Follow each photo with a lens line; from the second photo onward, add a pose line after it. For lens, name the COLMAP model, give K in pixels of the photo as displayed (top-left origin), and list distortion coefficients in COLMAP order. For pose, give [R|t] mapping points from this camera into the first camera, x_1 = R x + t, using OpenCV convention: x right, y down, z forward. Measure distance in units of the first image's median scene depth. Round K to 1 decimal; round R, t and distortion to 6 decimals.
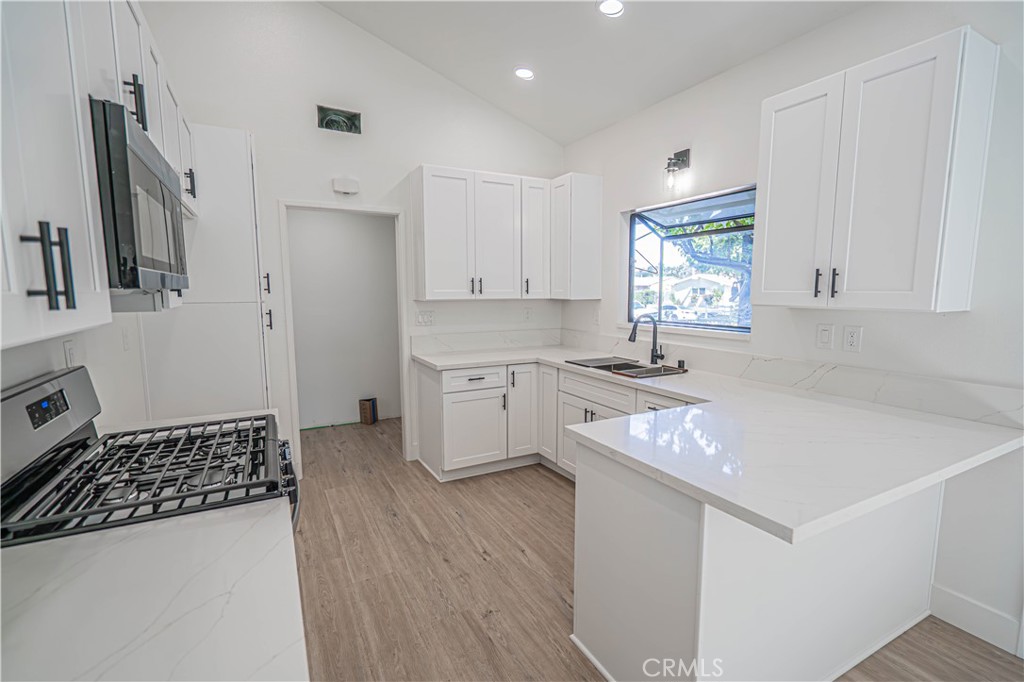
lens RADIAL K [[471.0, 0, 509.6], [0, 471.0, 345.7], [0, 0, 1]] dist [-0.002435, 0.000741]
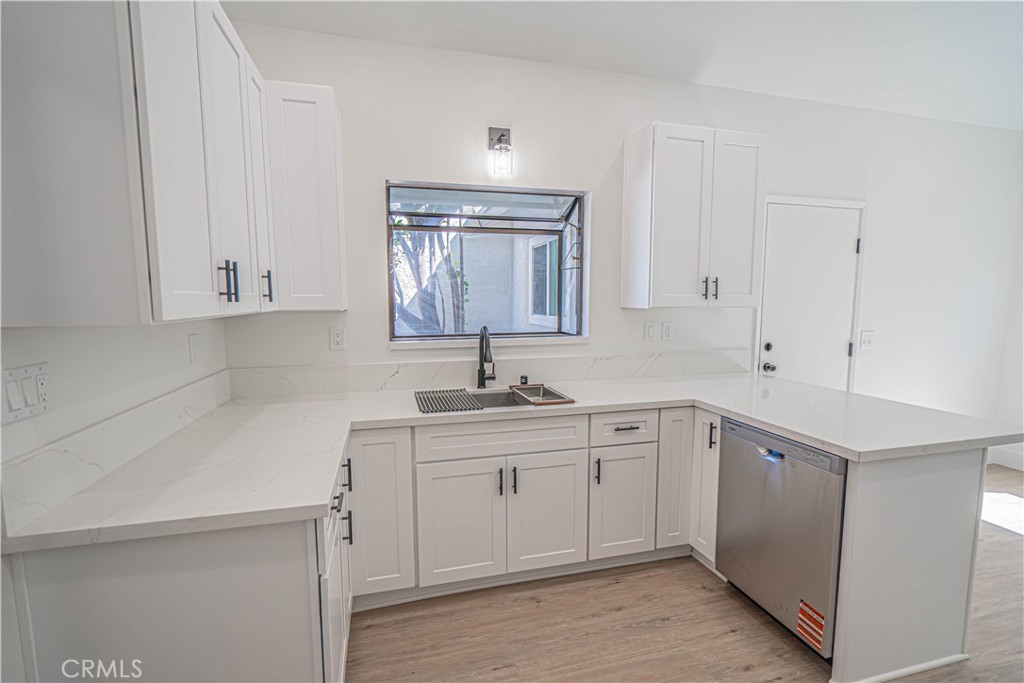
lens RADIAL K [[471.0, 0, 519.0], [0, 471.0, 351.8], [0, 0, 1]] dist [-0.002435, 0.000741]
pose [[0.209621, -0.109083, 0.971679, -0.418686], [0.119294, 0.989187, 0.085313, -0.077365], [-0.970478, 0.098033, 0.220367, 0.722528]]
